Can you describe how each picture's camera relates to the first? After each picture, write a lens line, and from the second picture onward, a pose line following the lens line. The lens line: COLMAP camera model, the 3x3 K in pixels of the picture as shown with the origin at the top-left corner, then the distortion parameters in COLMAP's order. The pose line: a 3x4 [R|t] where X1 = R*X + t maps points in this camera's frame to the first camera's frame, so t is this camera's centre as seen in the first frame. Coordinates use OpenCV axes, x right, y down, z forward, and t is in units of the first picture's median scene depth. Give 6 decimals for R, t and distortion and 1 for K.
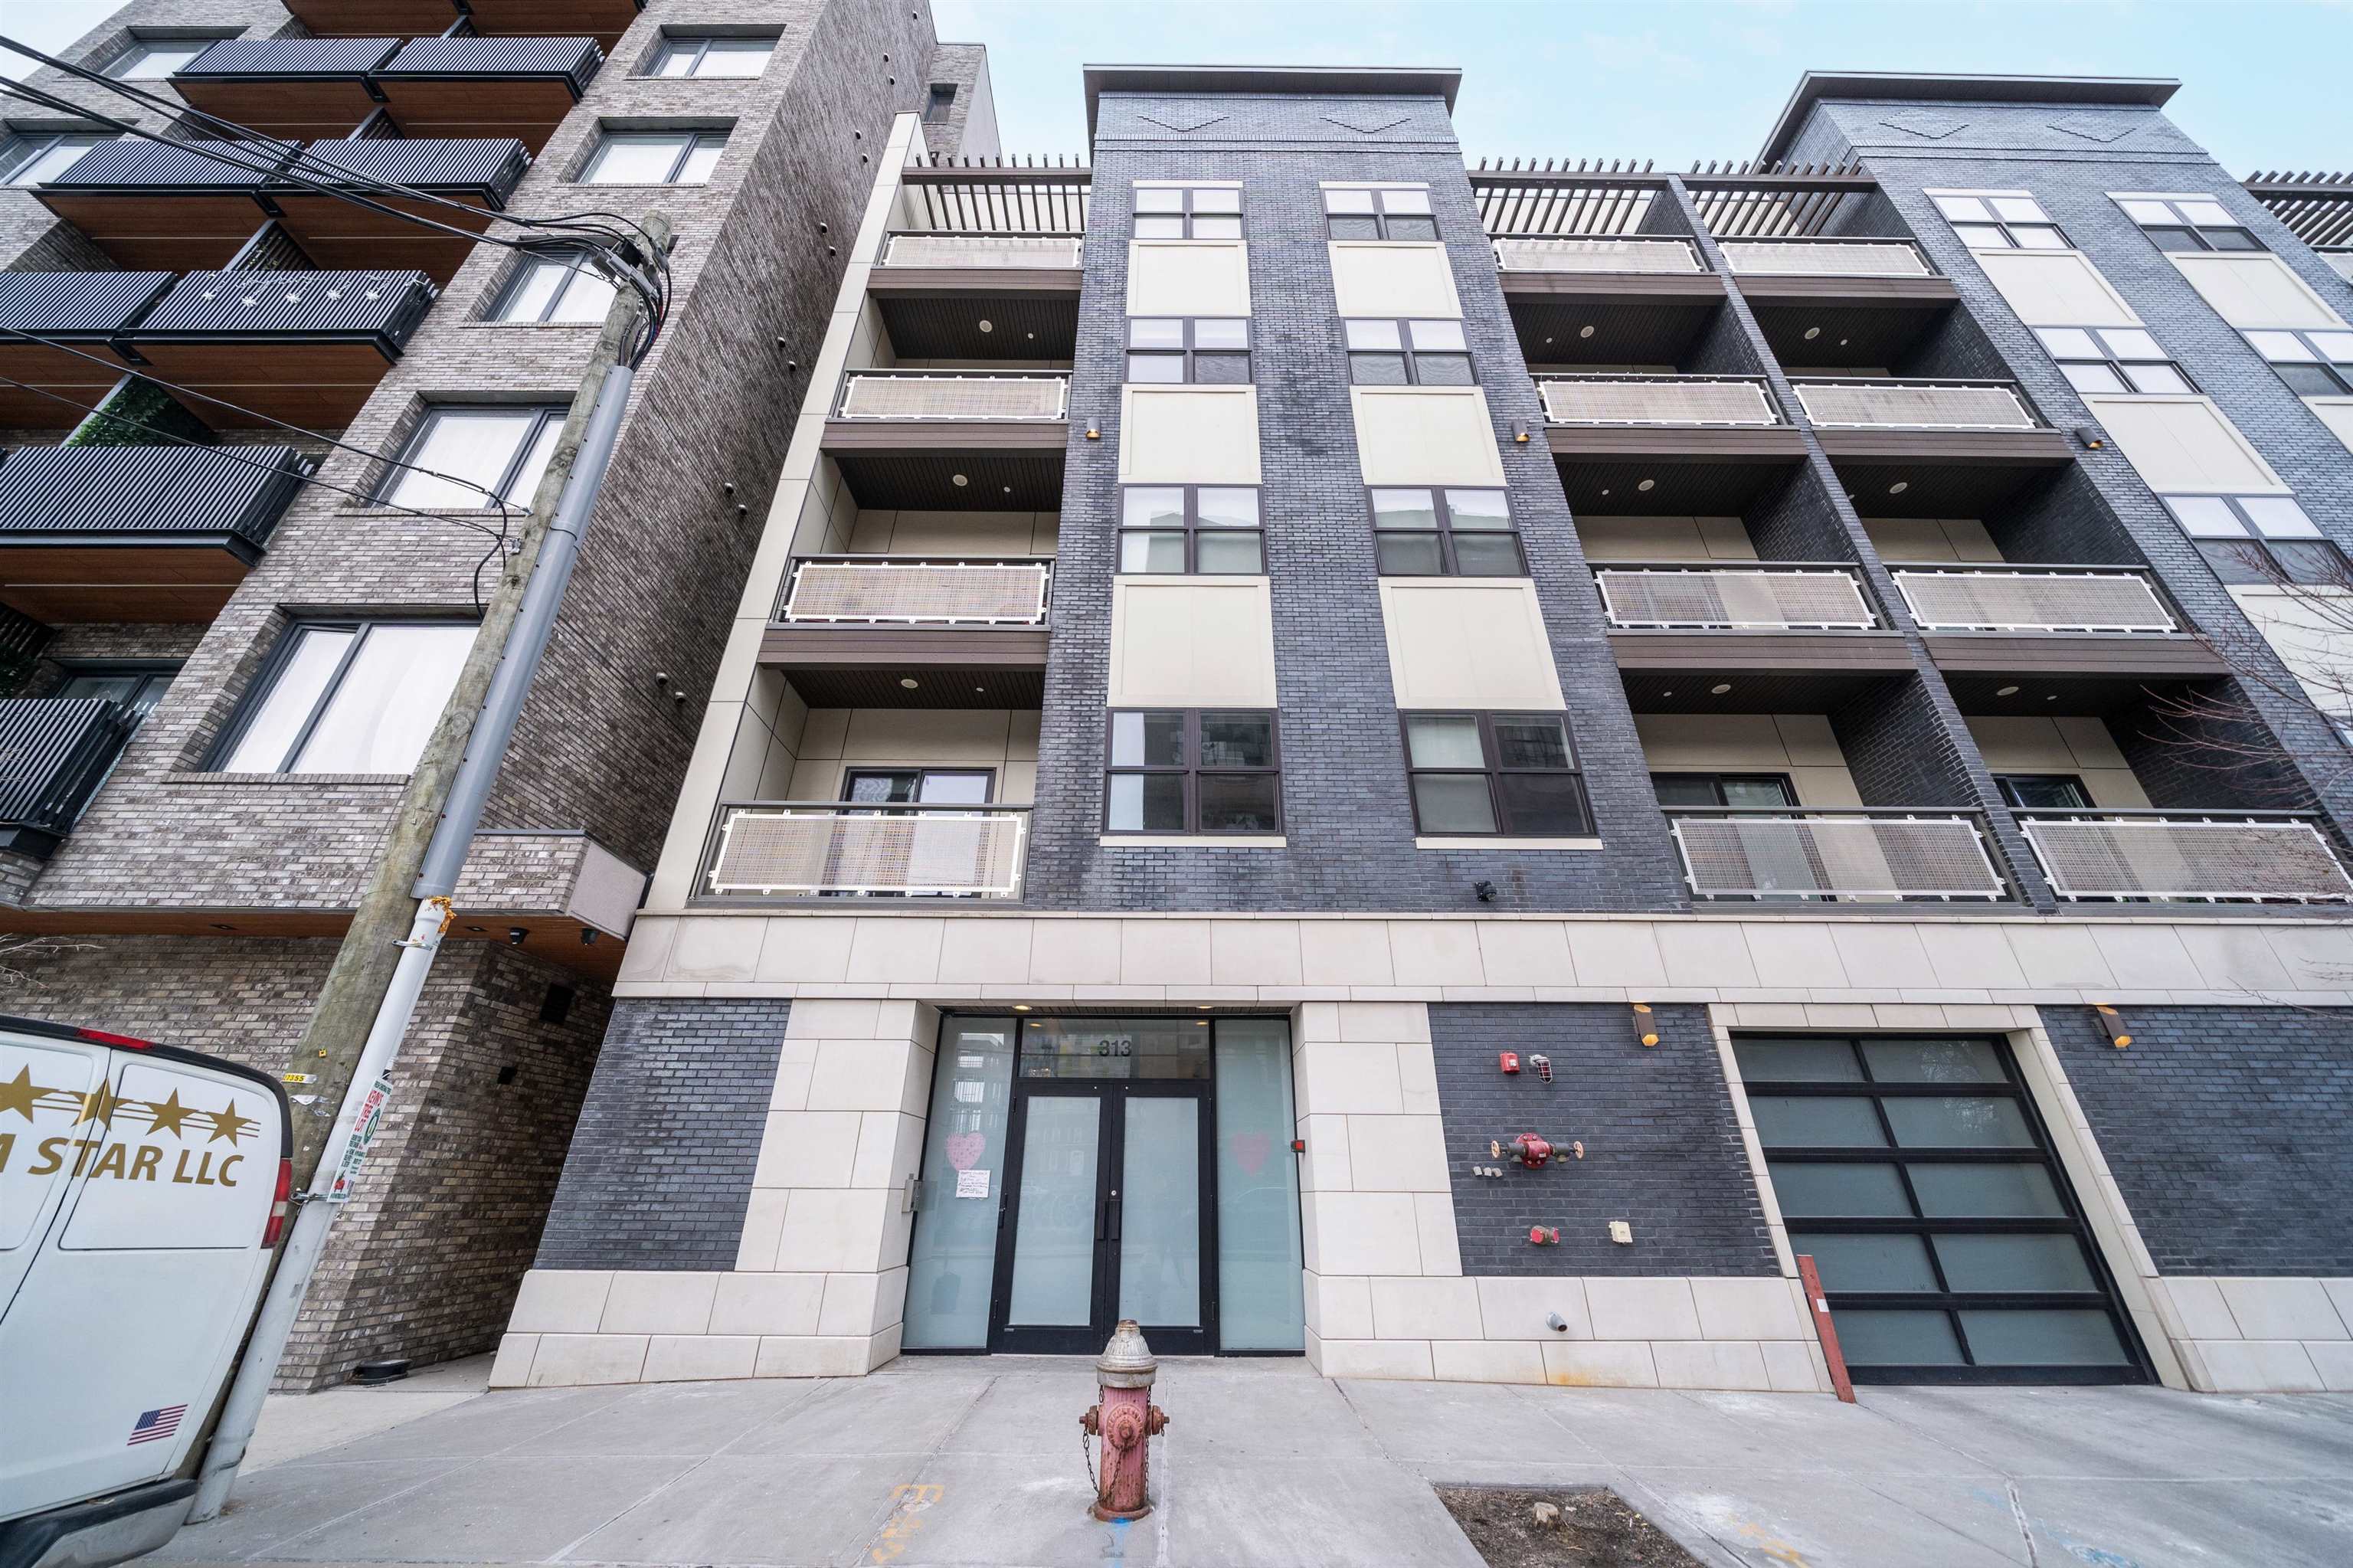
lens RADIAL K [[807.8, 0, 1172.1], [0, 807.8, 786.1], [0, 0, 1]] dist [-0.001981, 0.000073]
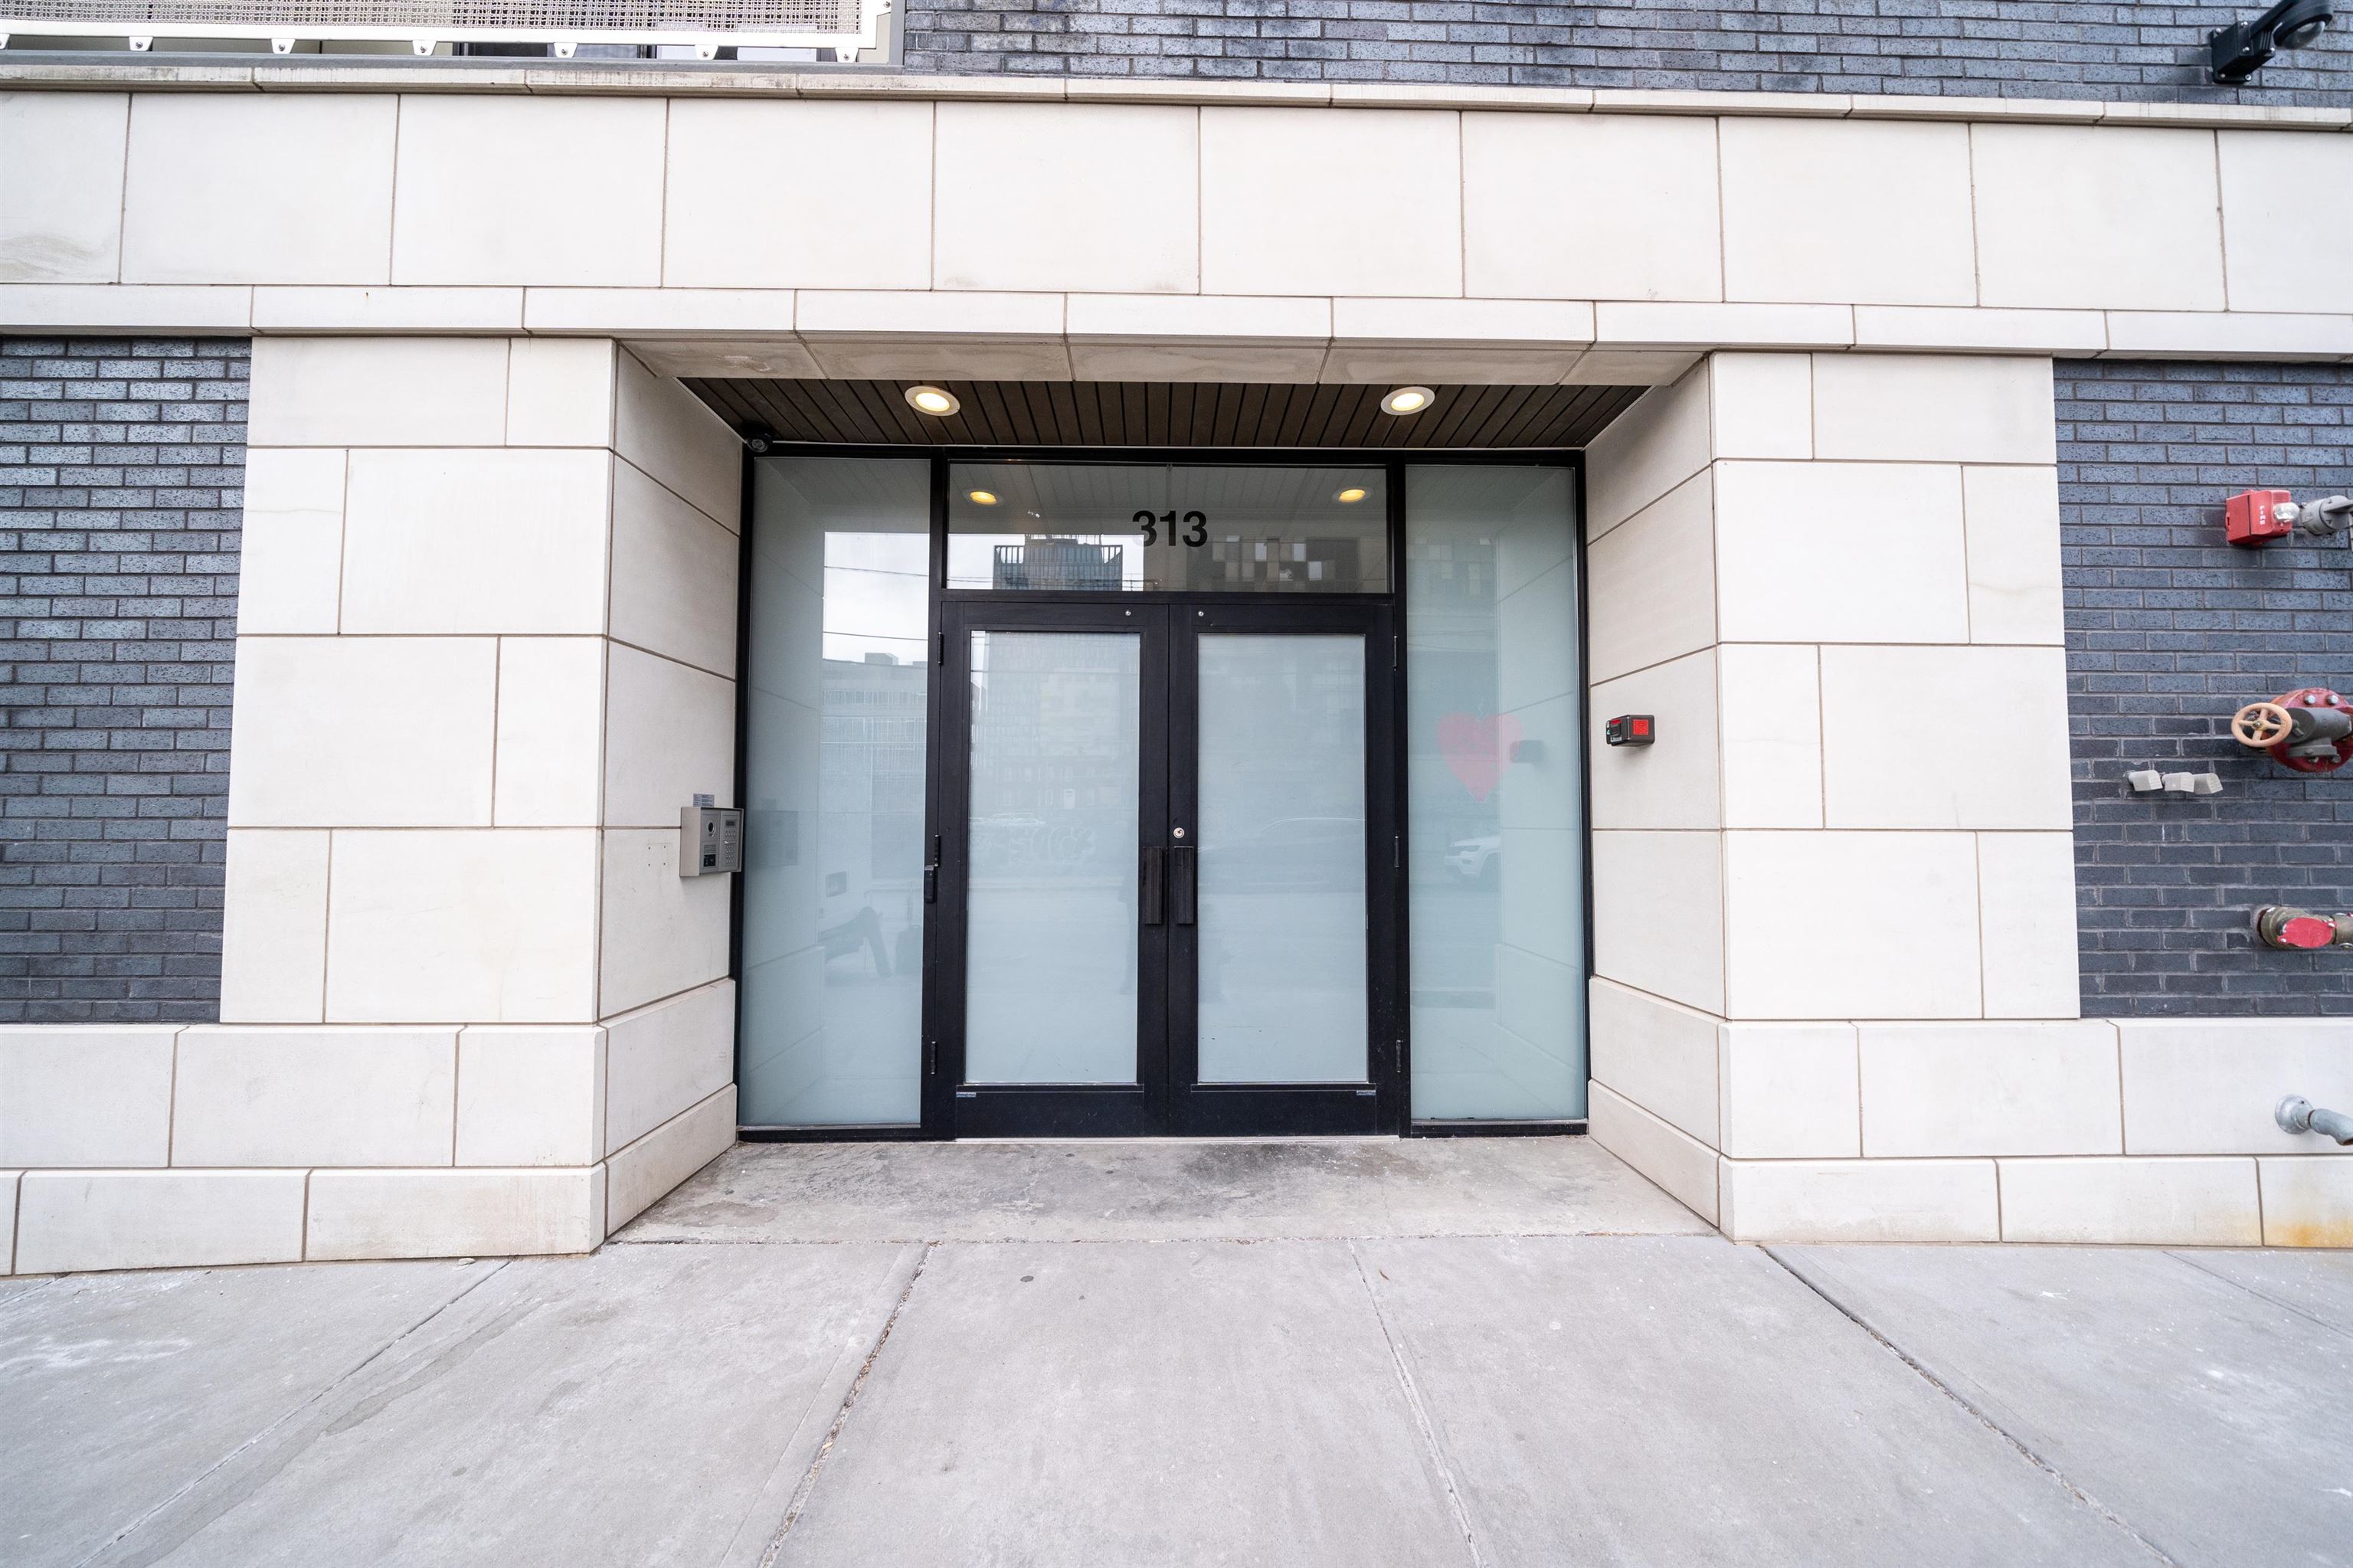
lens RADIAL K [[807.8, 0, 1175.0], [0, 807.8, 790.7], [0, 0, 1]] dist [-0.001981, 0.000073]
pose [[0.999754, -0.003090, 0.021969, -0.089979], [-0.006293, 0.910086, 0.414372, 0.318097], [-0.021274, -0.414408, 0.909842, 0.644437]]
